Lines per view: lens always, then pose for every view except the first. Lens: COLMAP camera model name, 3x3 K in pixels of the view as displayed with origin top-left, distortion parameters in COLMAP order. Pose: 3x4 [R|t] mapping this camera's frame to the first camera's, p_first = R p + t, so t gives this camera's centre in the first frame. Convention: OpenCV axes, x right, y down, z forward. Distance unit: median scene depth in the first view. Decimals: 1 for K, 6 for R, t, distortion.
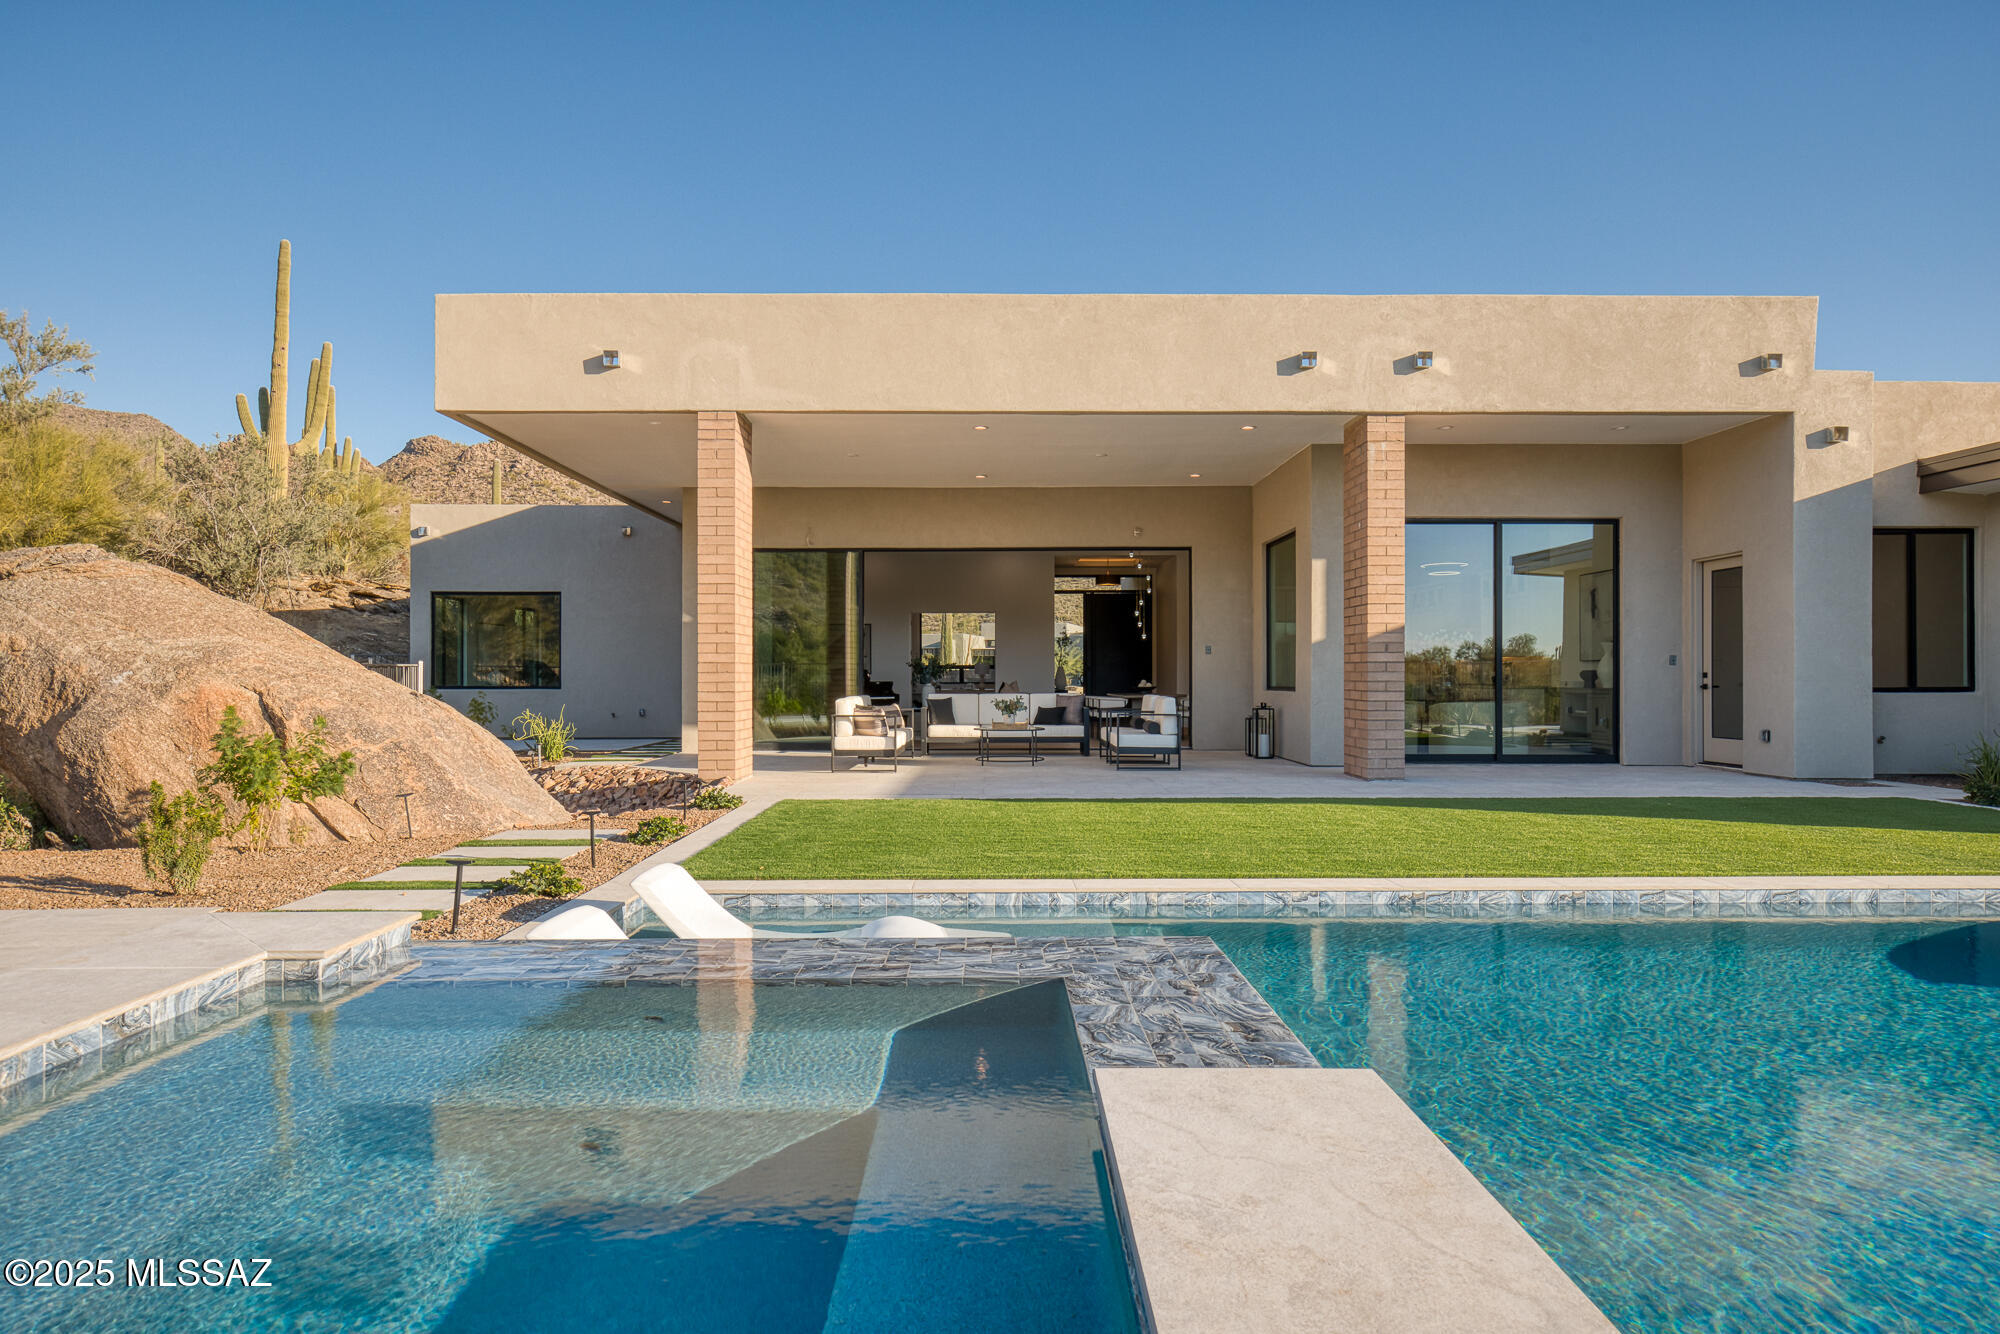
lens RADIAL K [[1150.7, 0, 982.9], [0, 1150.7, 662.7], [0, 0, 1]] dist [-0.004429, 0.000648]
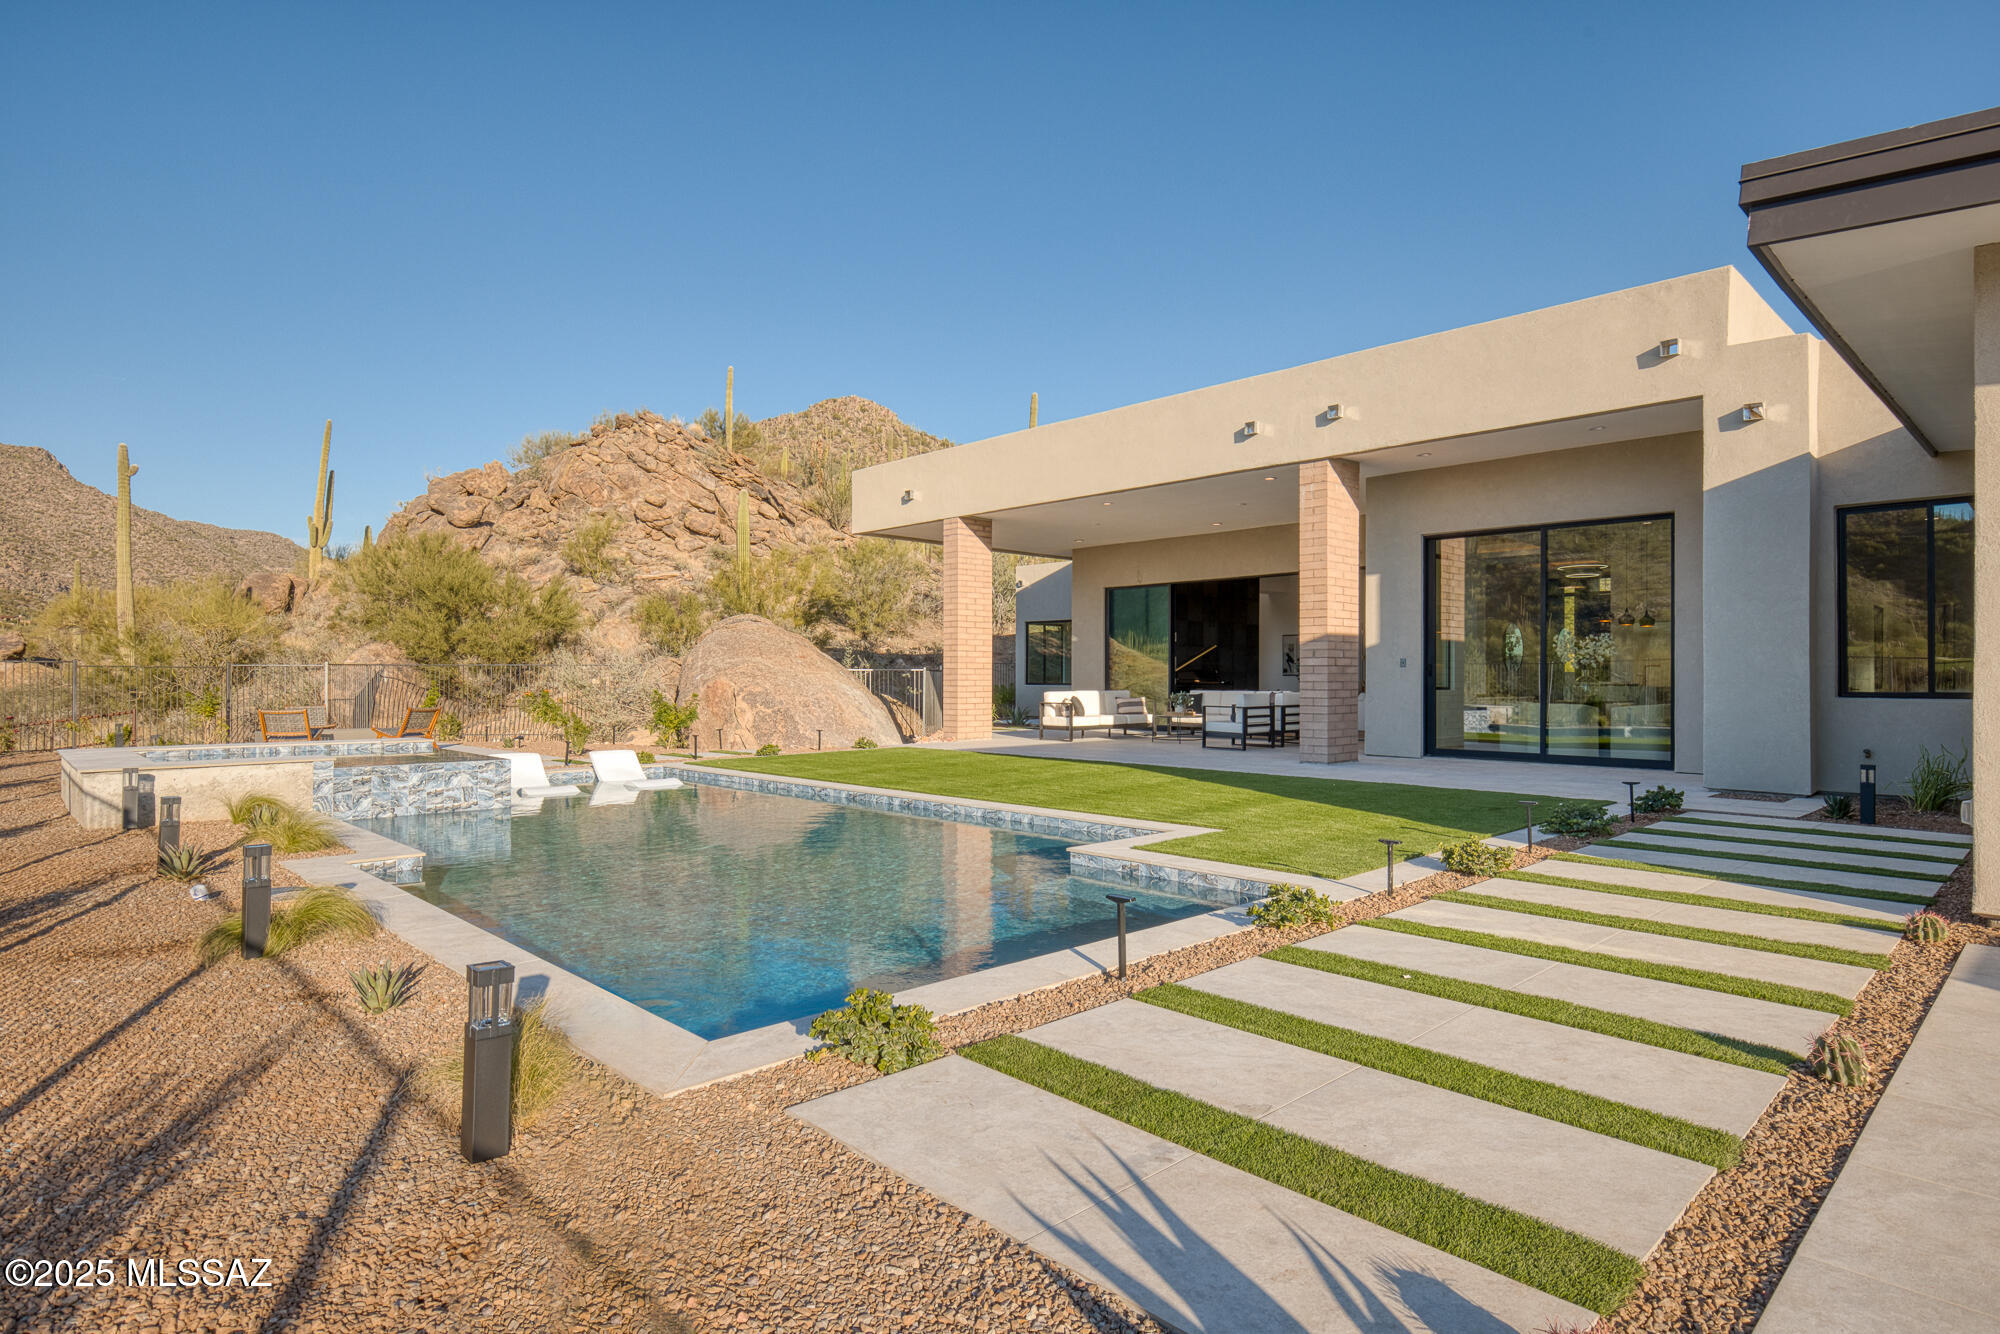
lens RADIAL K [[1052.7, 0, 1013.3], [0, 1052.7, 672.4], [0, 0, 1]] dist [-0.020823, -0.000134]
pose [[0.691683, -0.000716, -0.722200, 0.897221], [0.005036, 0.999980, 0.003833, 0.000665], [0.722183, -0.006288, 0.691673, 0.006077]]
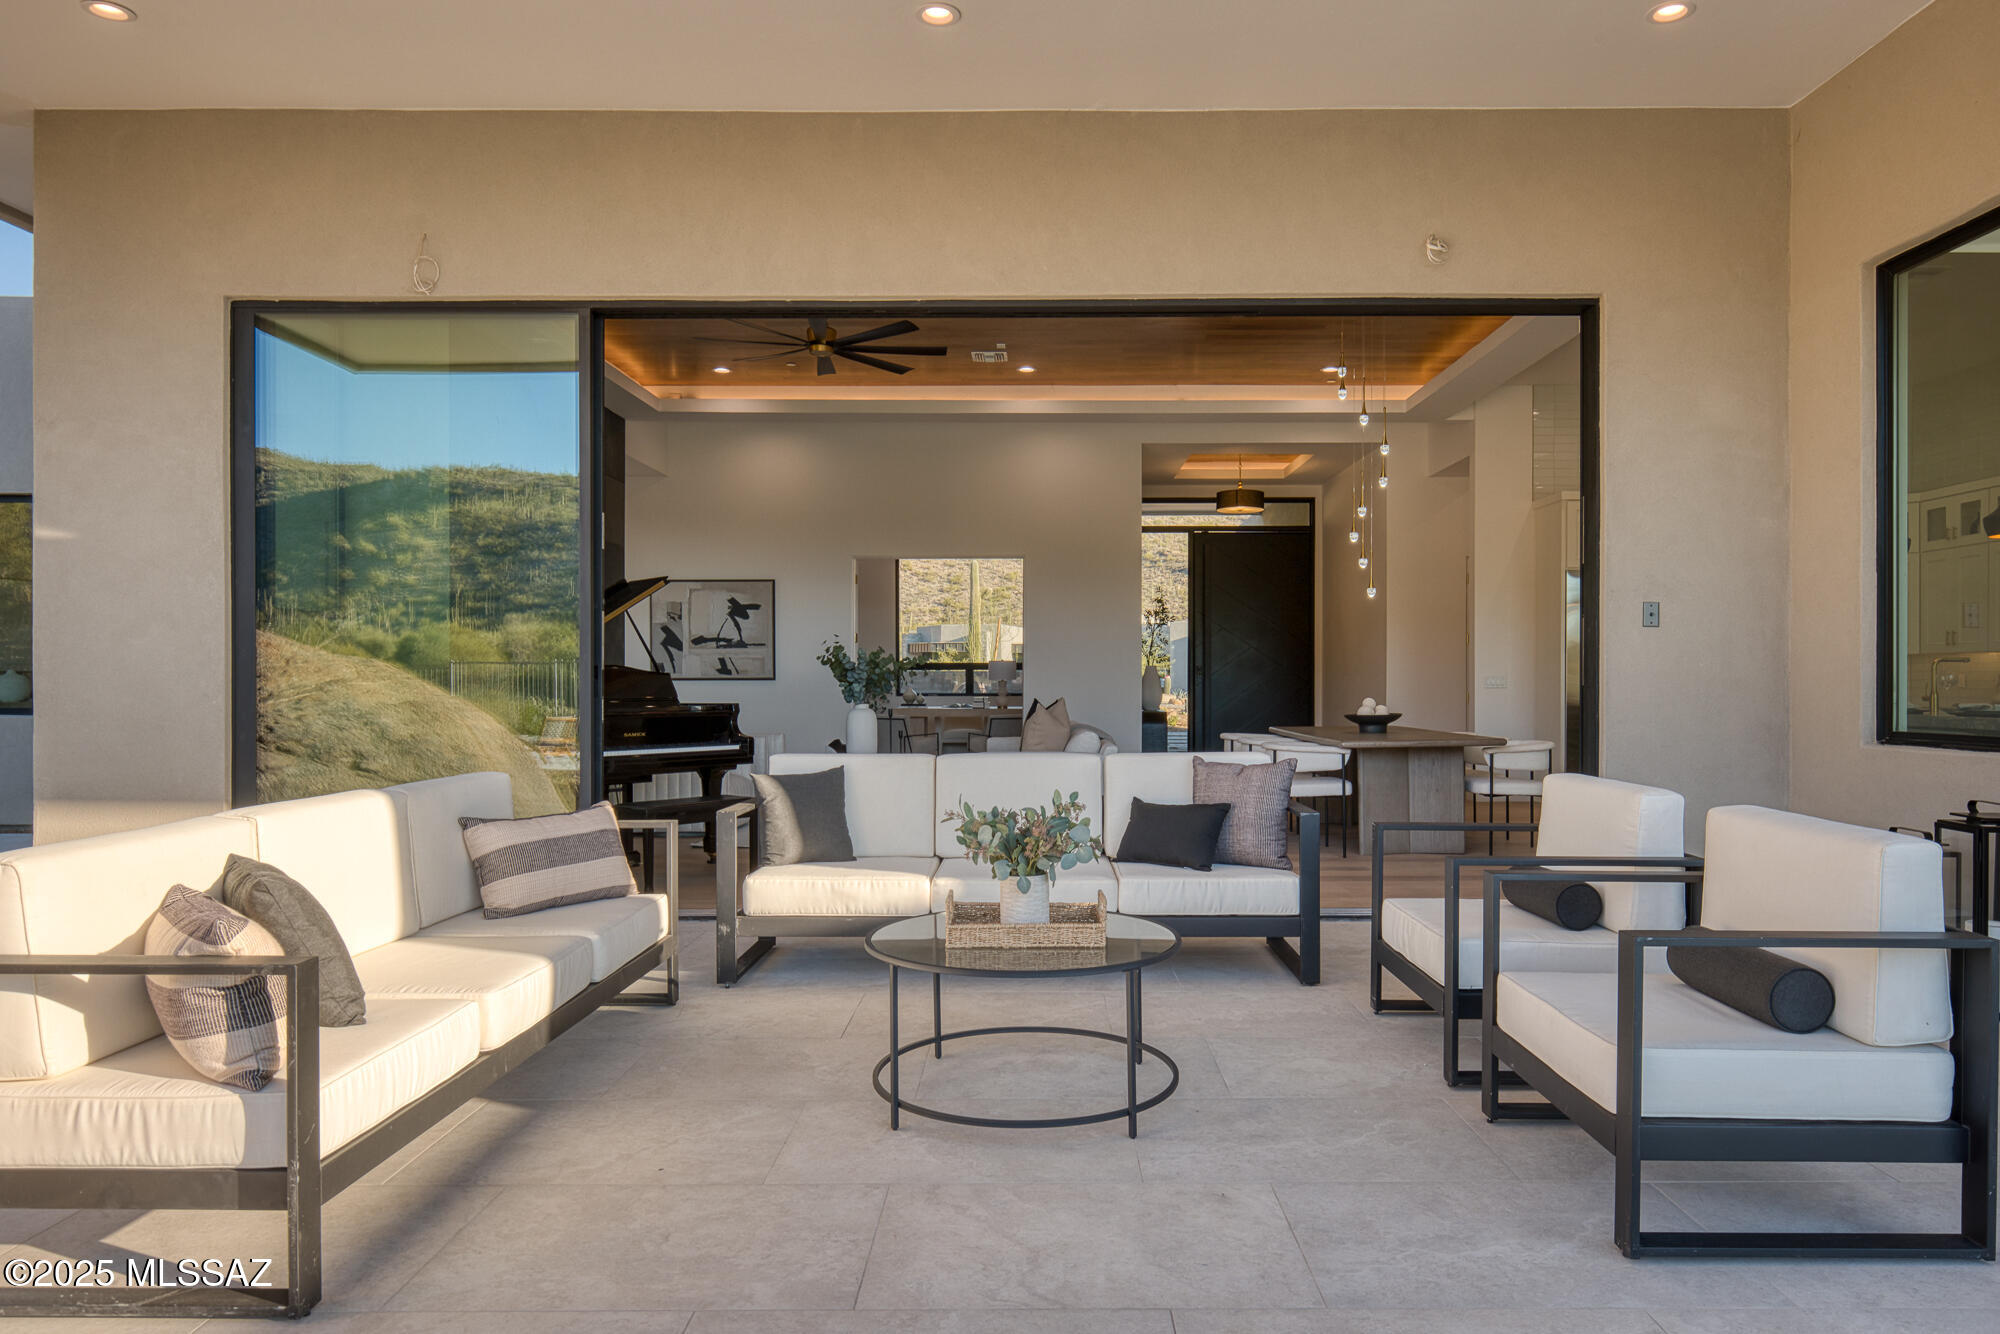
lens RADIAL K [[1303.8, 0, 1015.3], [0, 1303.8, 671.8], [0, 0, 1]] dist [0.001988, -0.000859]
pose [[0.999933, 0.001723, -0.011480, 0.028147], [-0.001640, 0.999972, 0.007253, 0.003367], [0.011492, -0.007234, 0.999908, 0.854851]]
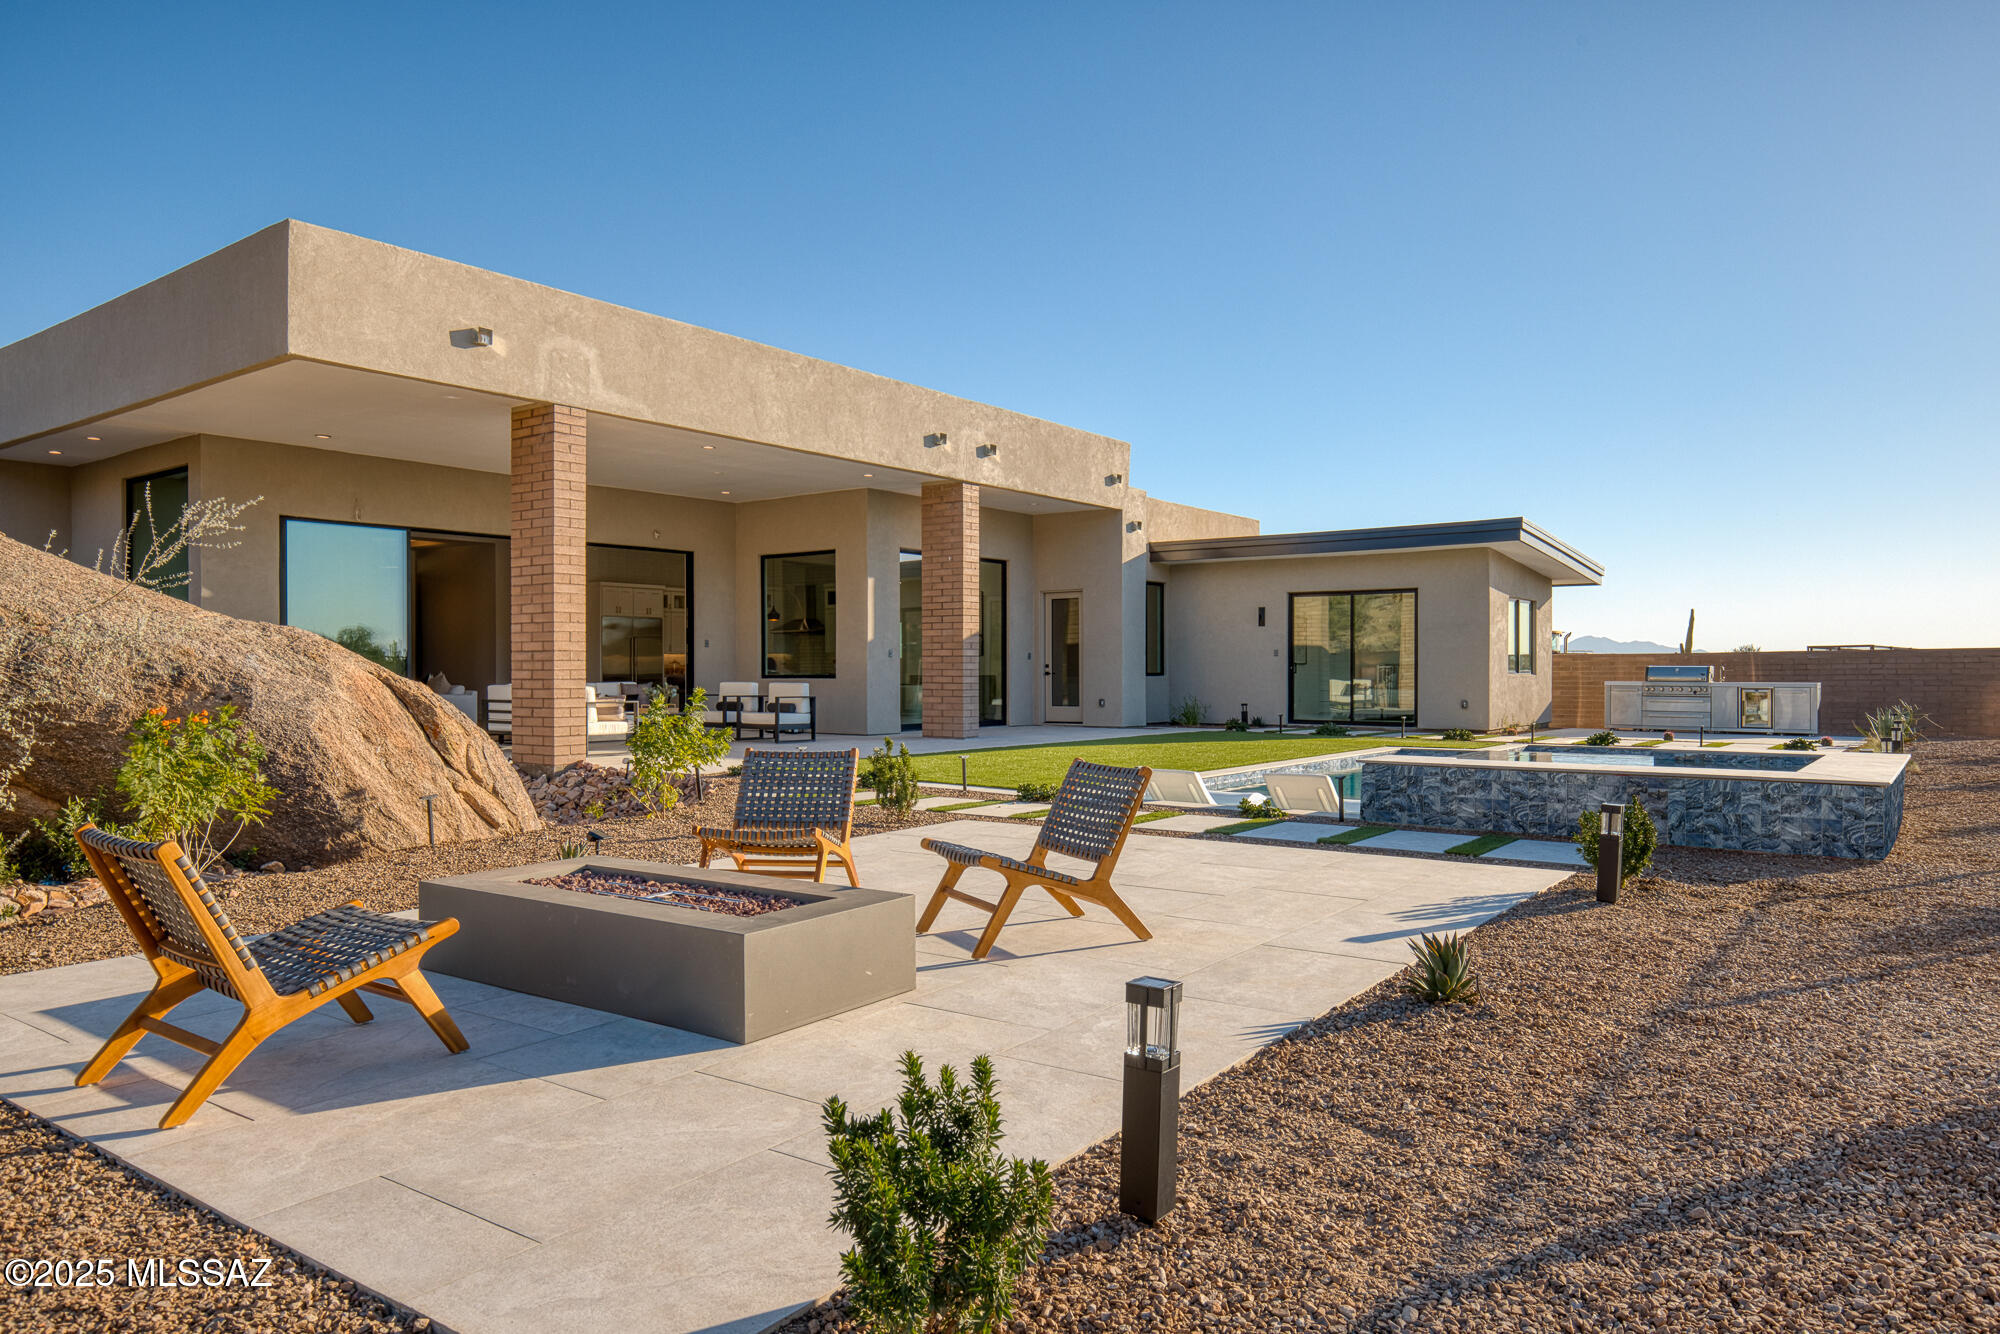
lens RADIAL K [[1303.8, 0, 1016.6], [0, 1303.8, 670.0], [0, 0, 1]] dist [0.001988, -0.000859]
pose [[0.599046, 0.000459, 0.800714, -0.883471], [-0.009194, 0.999938, 0.006305, 0.005893], [-0.800662, -0.011139, 0.599013, -0.022570]]
